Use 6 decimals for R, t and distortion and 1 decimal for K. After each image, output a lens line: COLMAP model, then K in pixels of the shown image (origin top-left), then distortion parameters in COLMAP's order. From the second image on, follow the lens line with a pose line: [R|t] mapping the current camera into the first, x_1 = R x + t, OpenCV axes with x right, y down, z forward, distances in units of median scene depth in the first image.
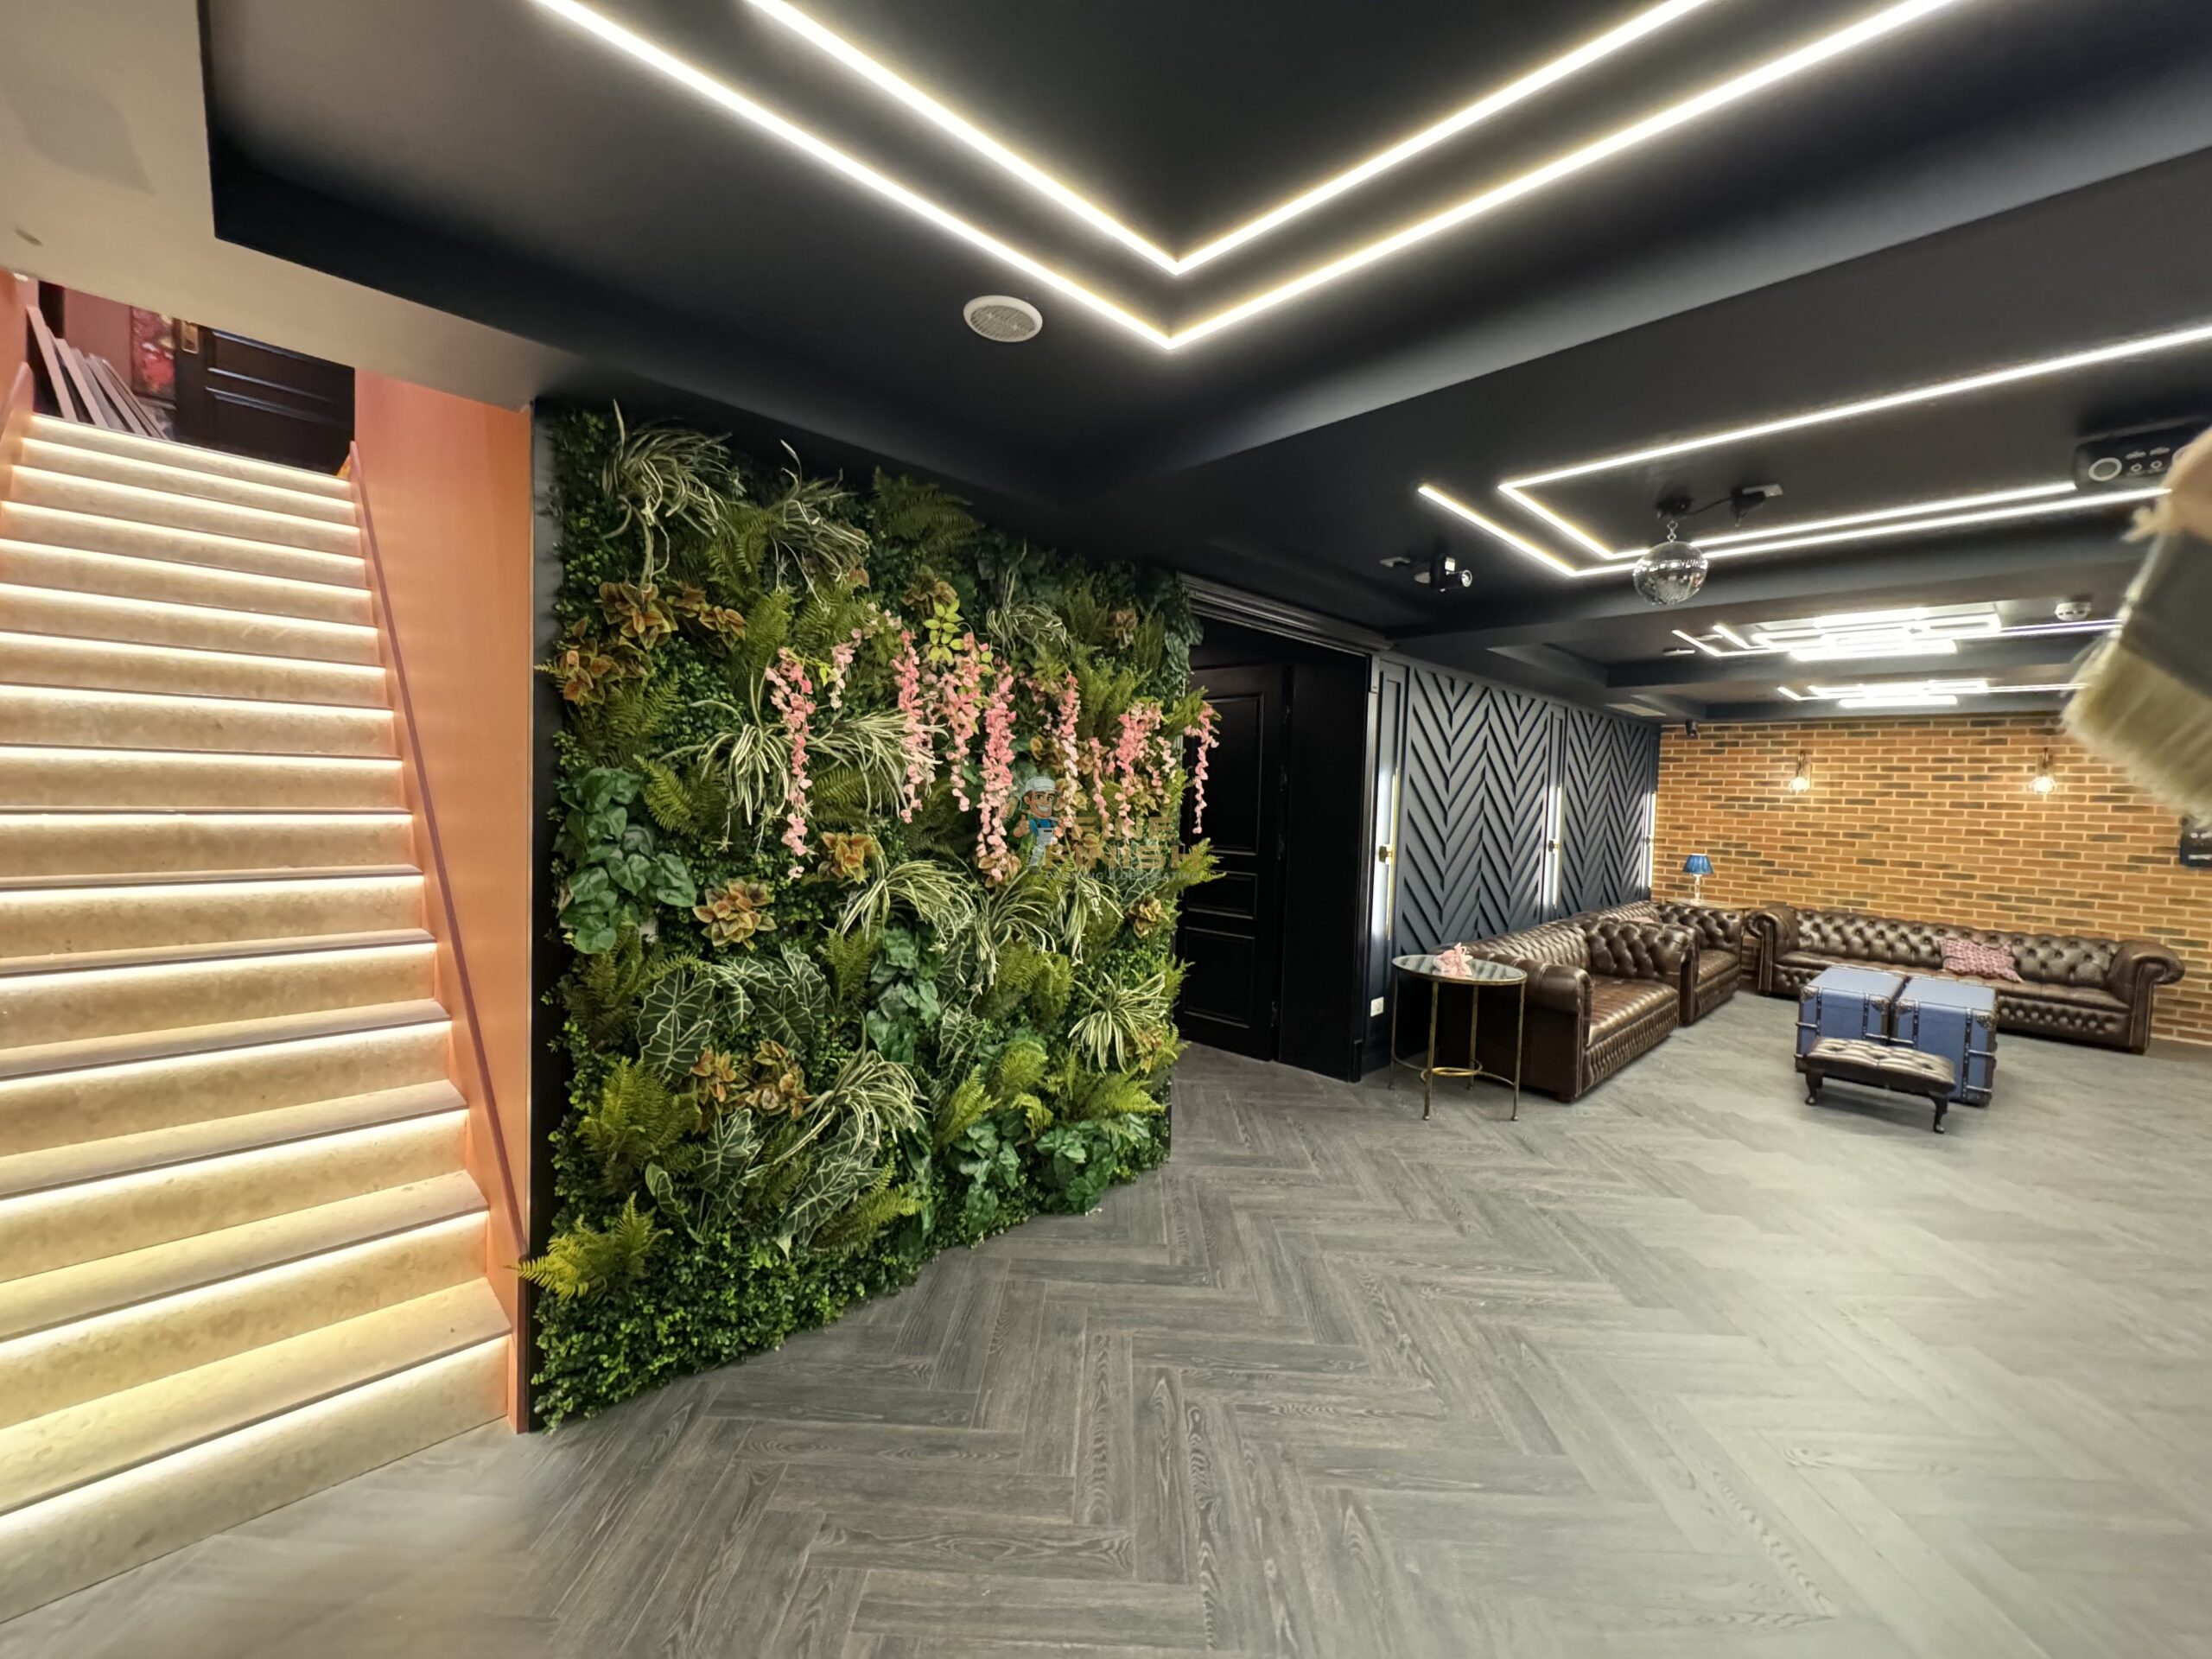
lens RADIAL K [[882.8, 0, 1114.3], [0, 882.8, 826.3], [0, 0, 1]] dist [-0.001879, 0.000530]
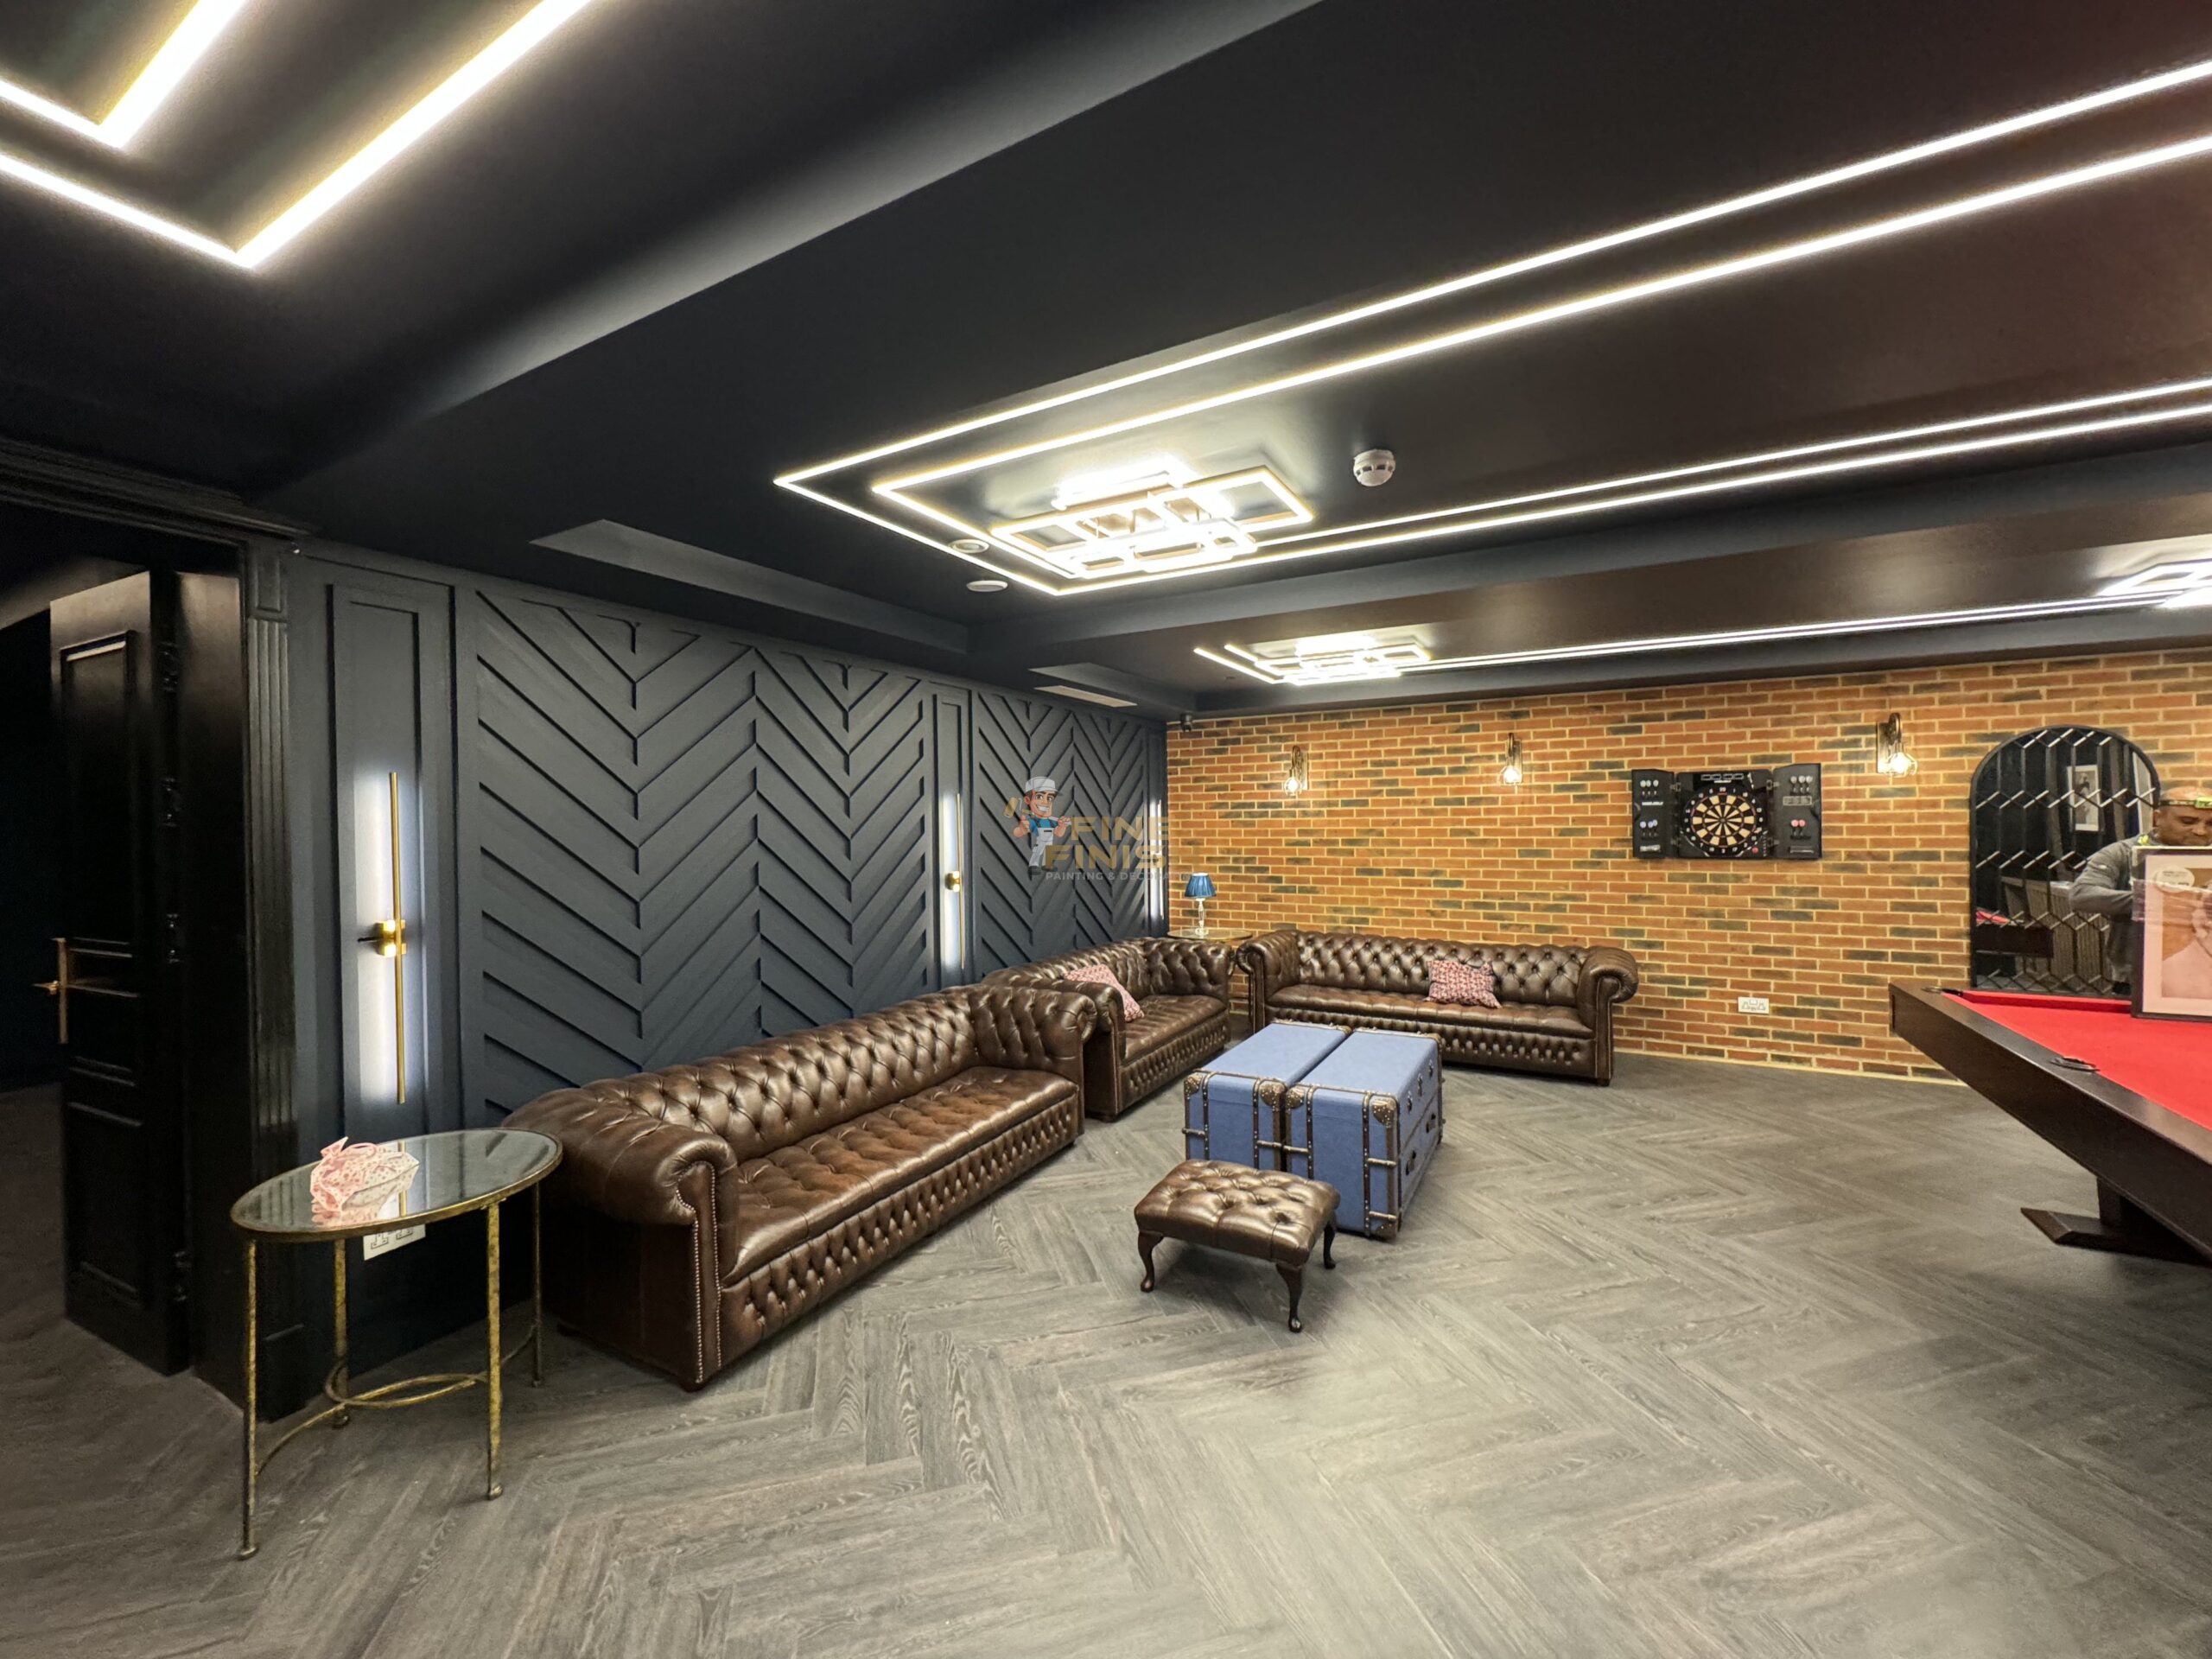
lens RADIAL K [[882.8, 0, 1109.6], [0, 882.8, 827.2], [0, 0, 1]] dist [-0.001879, 0.000530]
pose [[0.956011, -0.049011, 0.289208, 0.394716], [0.057769, 0.998091, -0.021820, 0.001046], [-0.287586, 0.037568, 0.957018, 0.262761]]
